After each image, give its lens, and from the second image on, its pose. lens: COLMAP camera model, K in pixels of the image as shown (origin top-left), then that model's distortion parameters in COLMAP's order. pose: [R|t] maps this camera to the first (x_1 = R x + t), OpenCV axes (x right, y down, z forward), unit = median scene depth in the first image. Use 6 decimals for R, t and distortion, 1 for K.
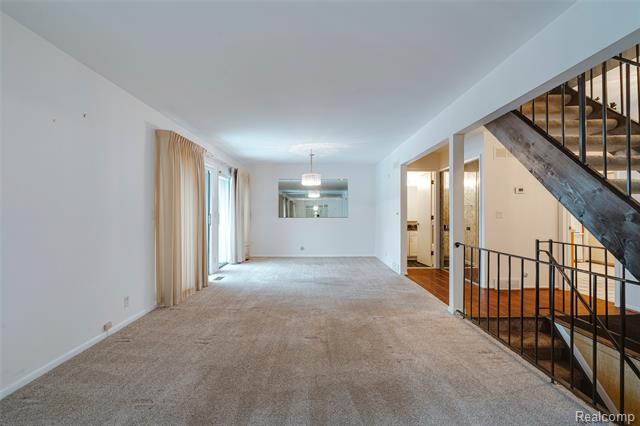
lens RADIAL K [[291.4, 0, 317.1], [0, 291.4, 214.0], [0, 0, 1]] dist [-0.000289, 0.000631]
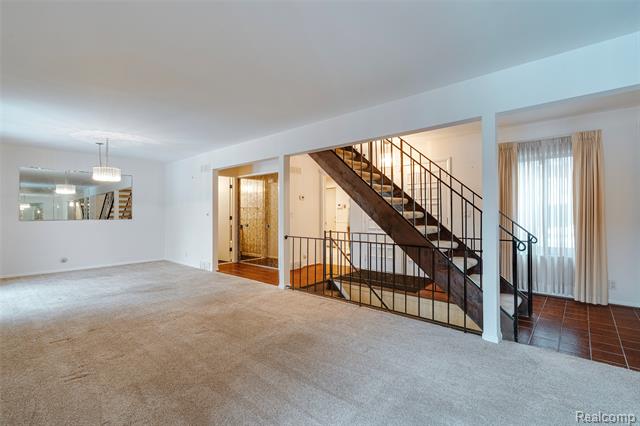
lens RADIAL K [[291.4, 0, 317.1], [0, 291.4, 214.0], [0, 0, 1]] dist [-0.000289, 0.000631]
pose [[0.674357, -0.002391, 0.738402, -0.430386], [0.004886, 0.999987, -0.001225, 0.000013], [-0.738389, 0.004433, 0.674360, -0.018548]]
